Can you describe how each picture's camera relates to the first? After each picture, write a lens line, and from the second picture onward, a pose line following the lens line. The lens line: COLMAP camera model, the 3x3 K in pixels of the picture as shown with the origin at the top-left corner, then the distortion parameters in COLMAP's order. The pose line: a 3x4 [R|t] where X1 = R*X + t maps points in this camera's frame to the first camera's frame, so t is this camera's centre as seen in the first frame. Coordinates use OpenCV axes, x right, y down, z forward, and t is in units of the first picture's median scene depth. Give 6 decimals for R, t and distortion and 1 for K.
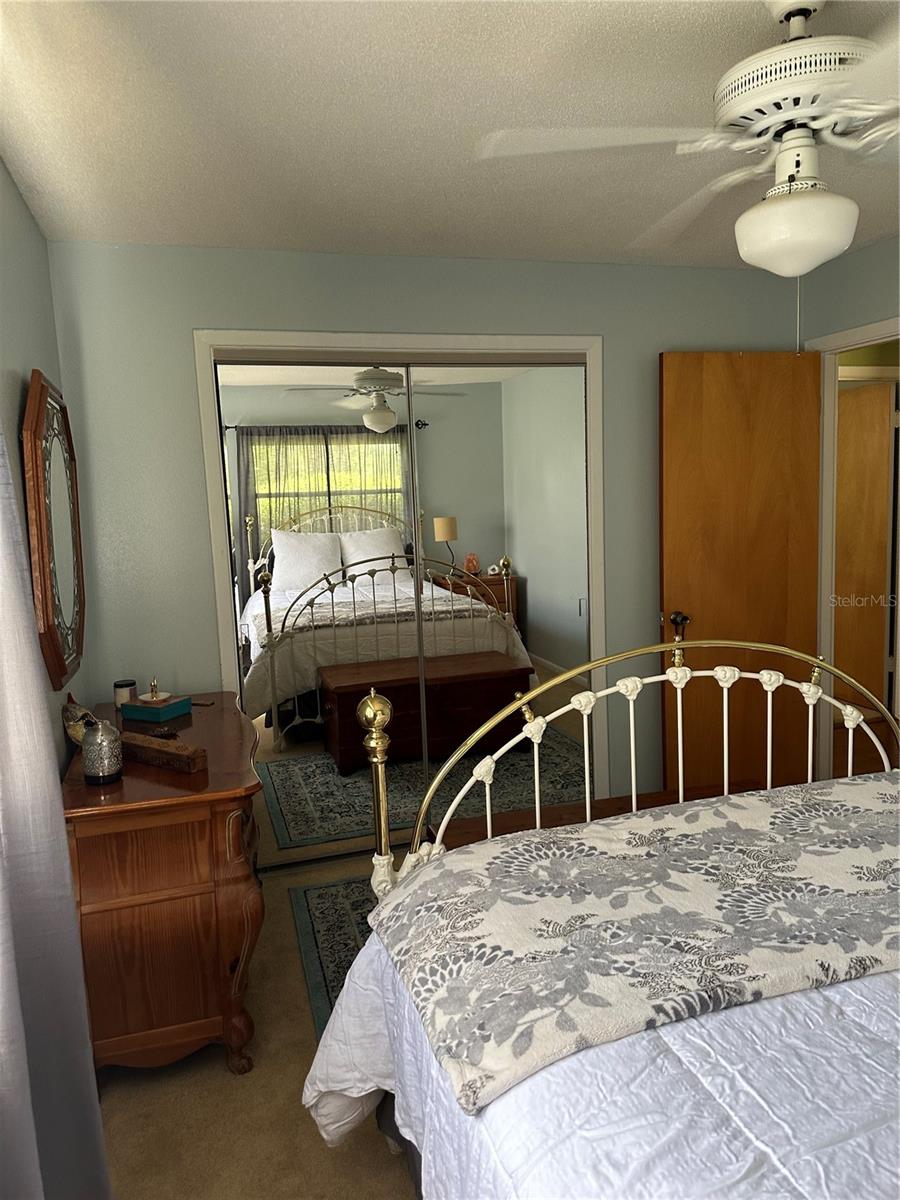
lens RADIAL K [[857.0, 0, 451.0], [0, 857.0, 597.2], [0, 0, 1]] dist [0.006292, -0.000835]
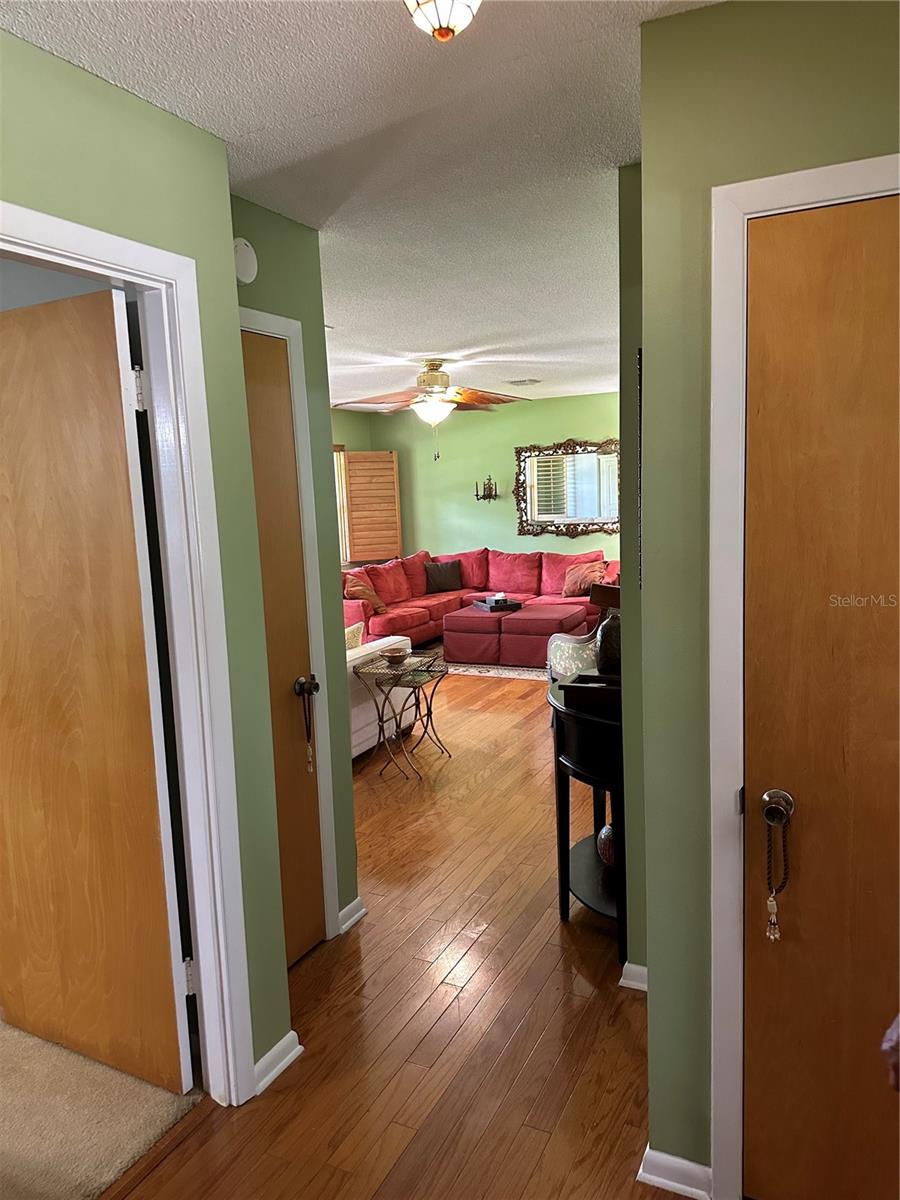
lens RADIAL K [[857.0, 0, 450.3], [0, 857.0, 599.7], [0, 0, 1]] dist [0.006292, -0.000835]
pose [[0.673853, -0.085882, 0.733857, 0.302816], [0.106850, 0.994108, 0.018226, -0.098037], [-0.731099, 0.066131, 0.679059, 0.602690]]
